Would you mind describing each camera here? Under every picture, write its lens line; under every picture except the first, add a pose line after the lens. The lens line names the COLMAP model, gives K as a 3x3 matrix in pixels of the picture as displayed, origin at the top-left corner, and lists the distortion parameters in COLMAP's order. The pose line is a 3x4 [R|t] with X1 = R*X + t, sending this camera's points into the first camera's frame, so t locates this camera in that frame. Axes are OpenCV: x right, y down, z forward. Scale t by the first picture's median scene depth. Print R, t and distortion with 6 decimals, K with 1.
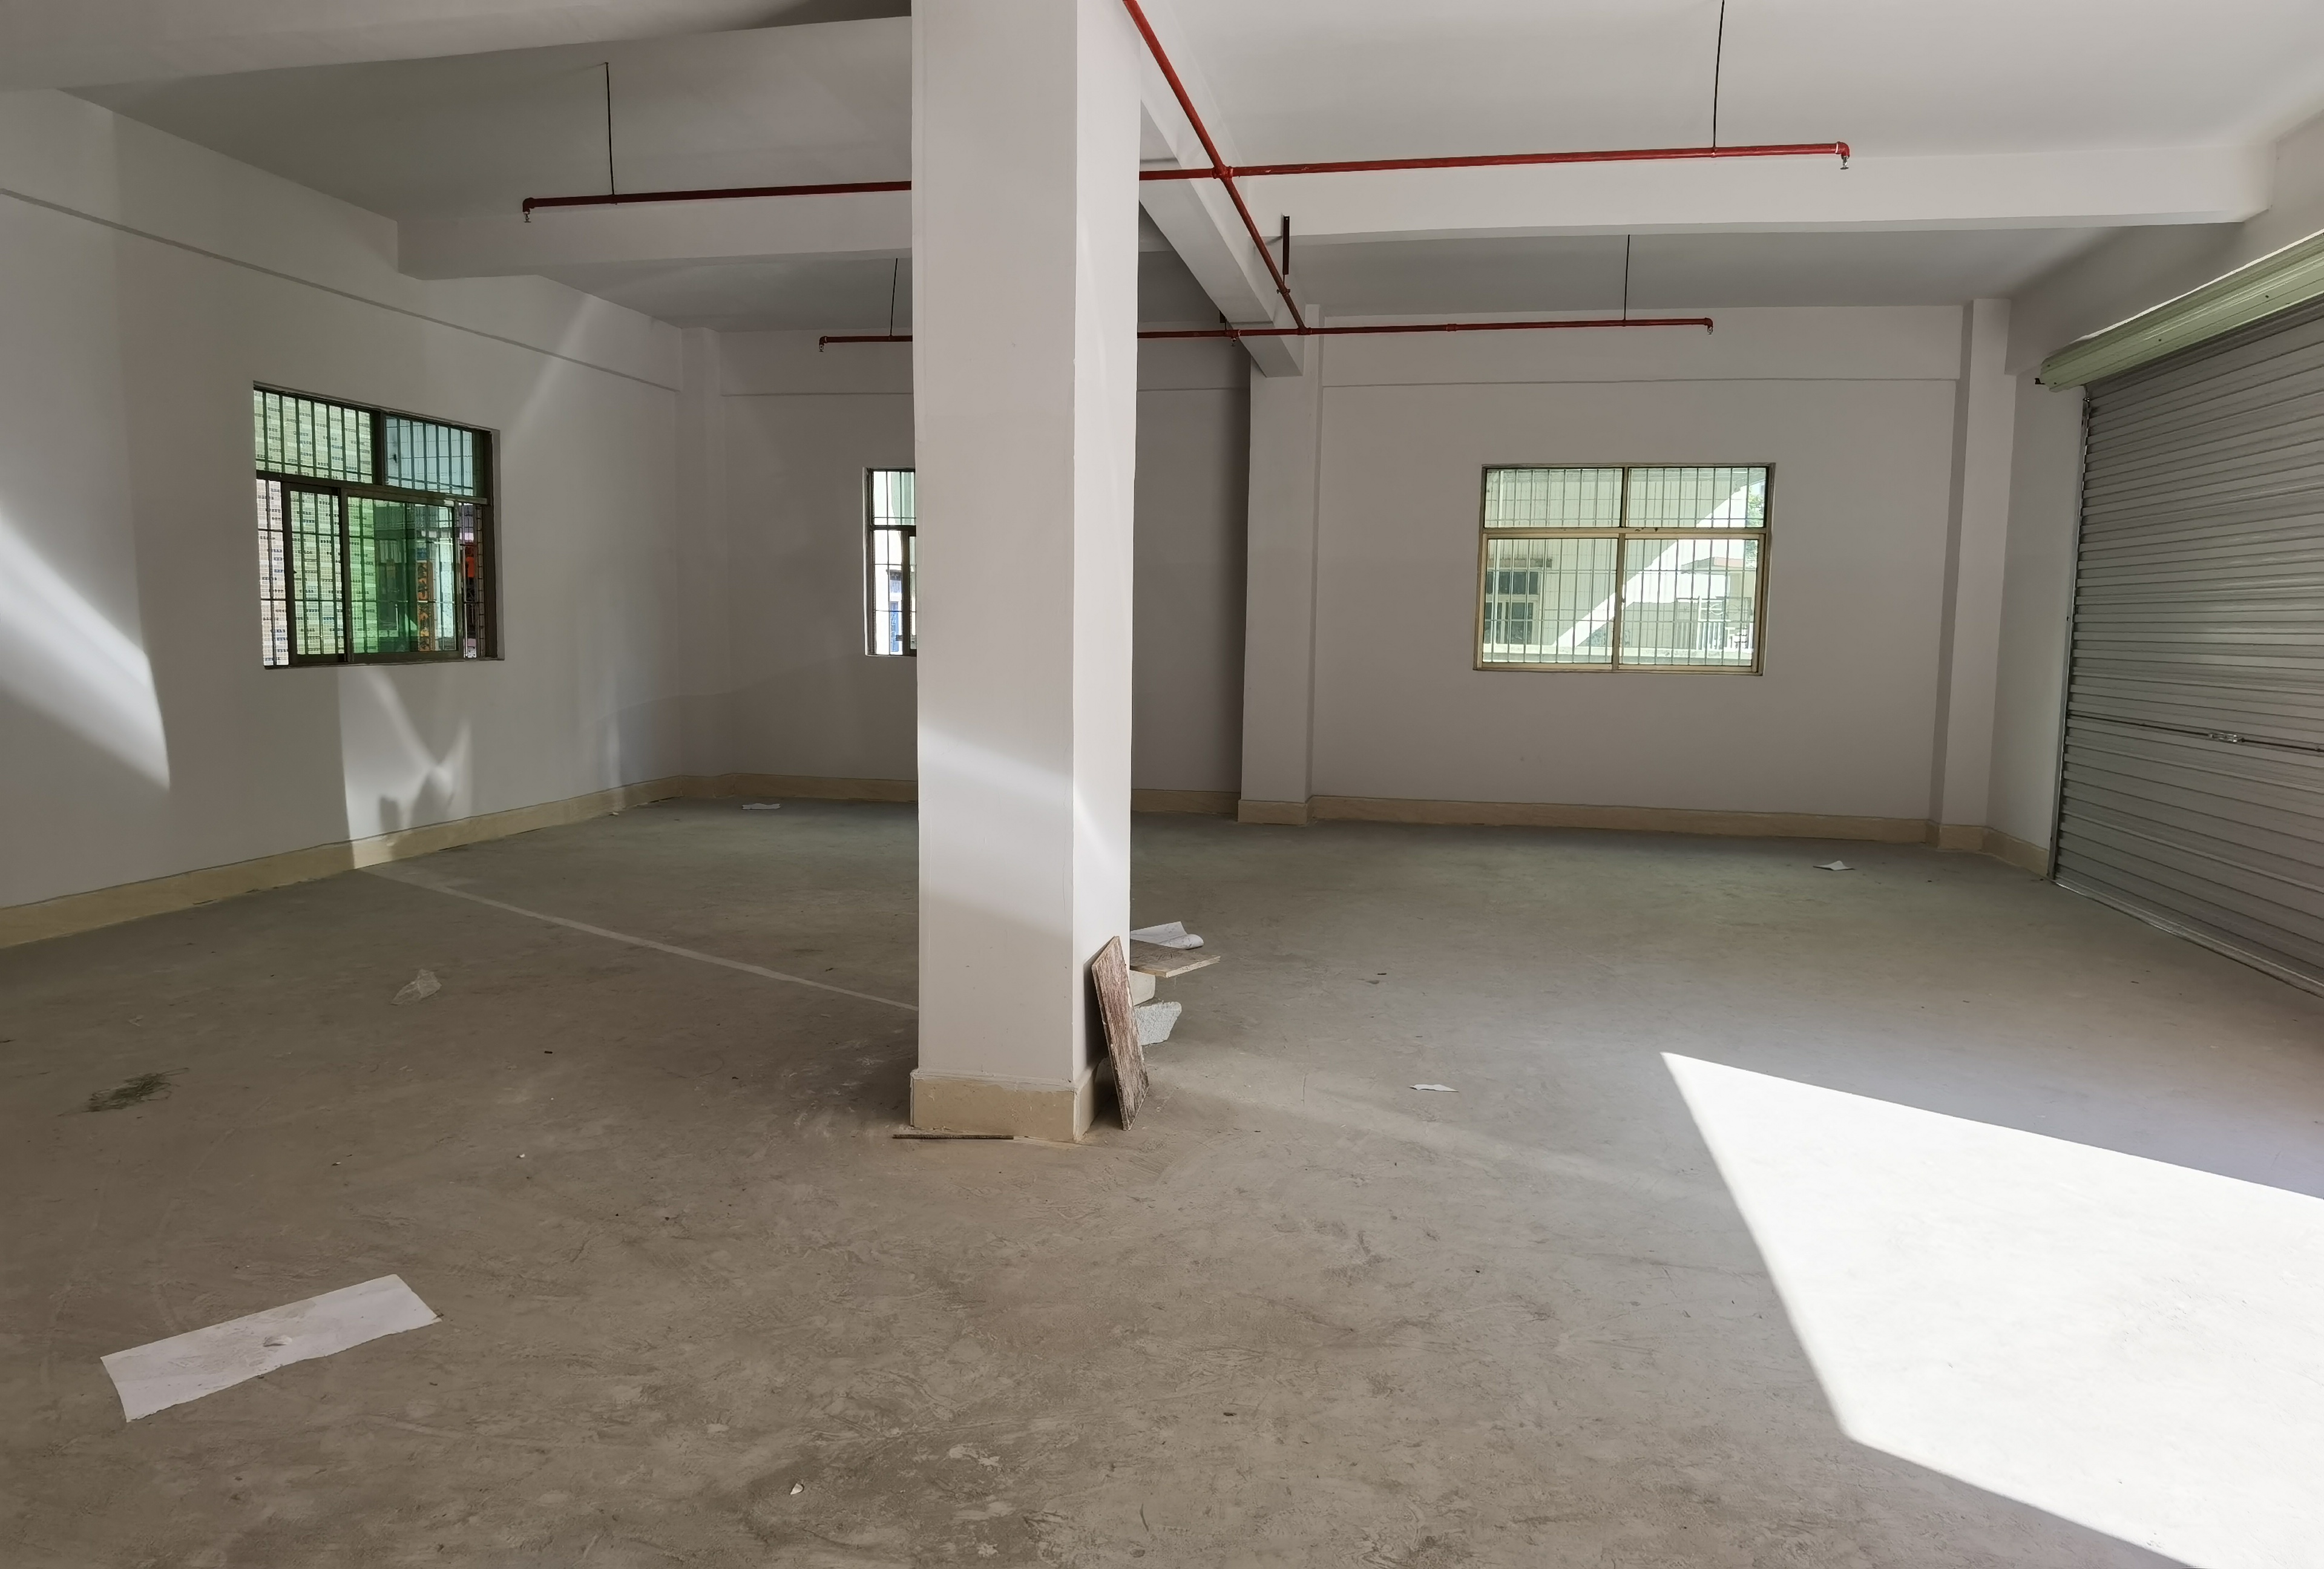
lens RADIAL K [[1421.8, 0, 970.0], [0, 1421.8, 783.3], [0, 0, 1]] dist [-0.191555, 0.132841]
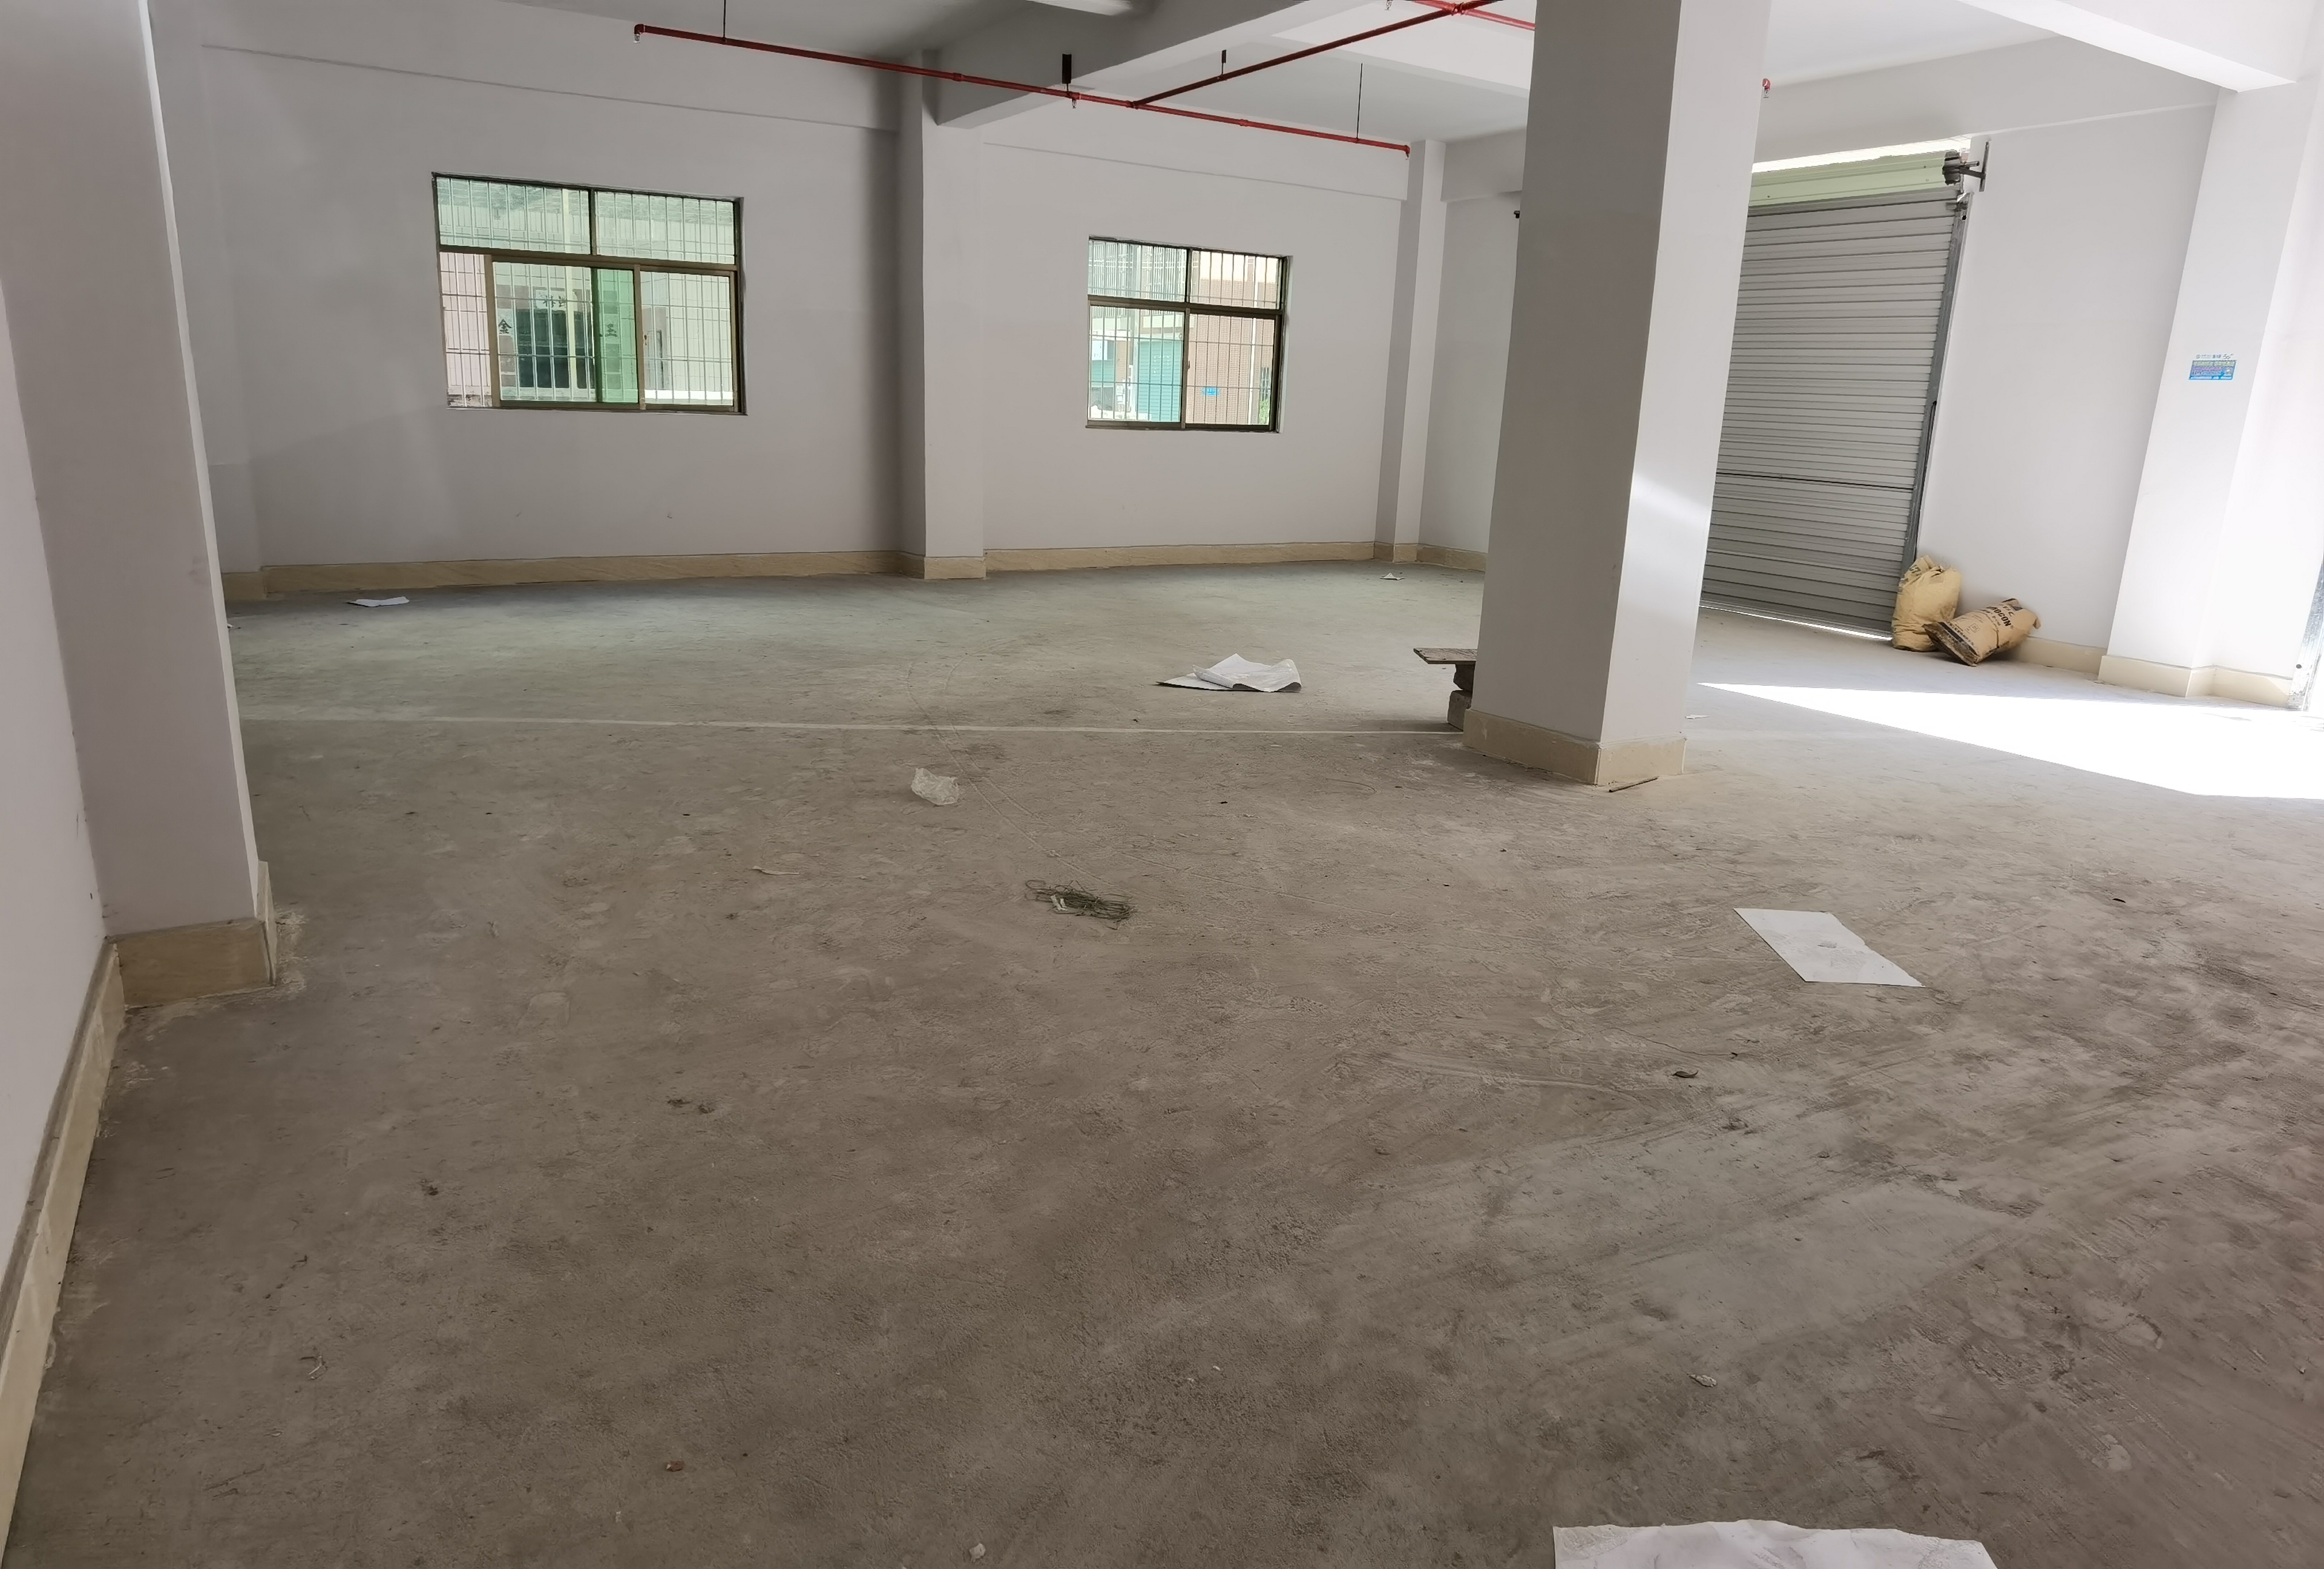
lens RADIAL K [[1445.5, 0, 1162.0], [0, 1445.5, 784.5], [0, 0, 1]] dist [0.001571, -0.062906]
pose [[0.729215, -0.151515, 0.667300, -1.606582], [0.037086, 0.982496, 0.182555, -0.040319], [-0.683279, -0.108375, 0.722070, 0.321642]]
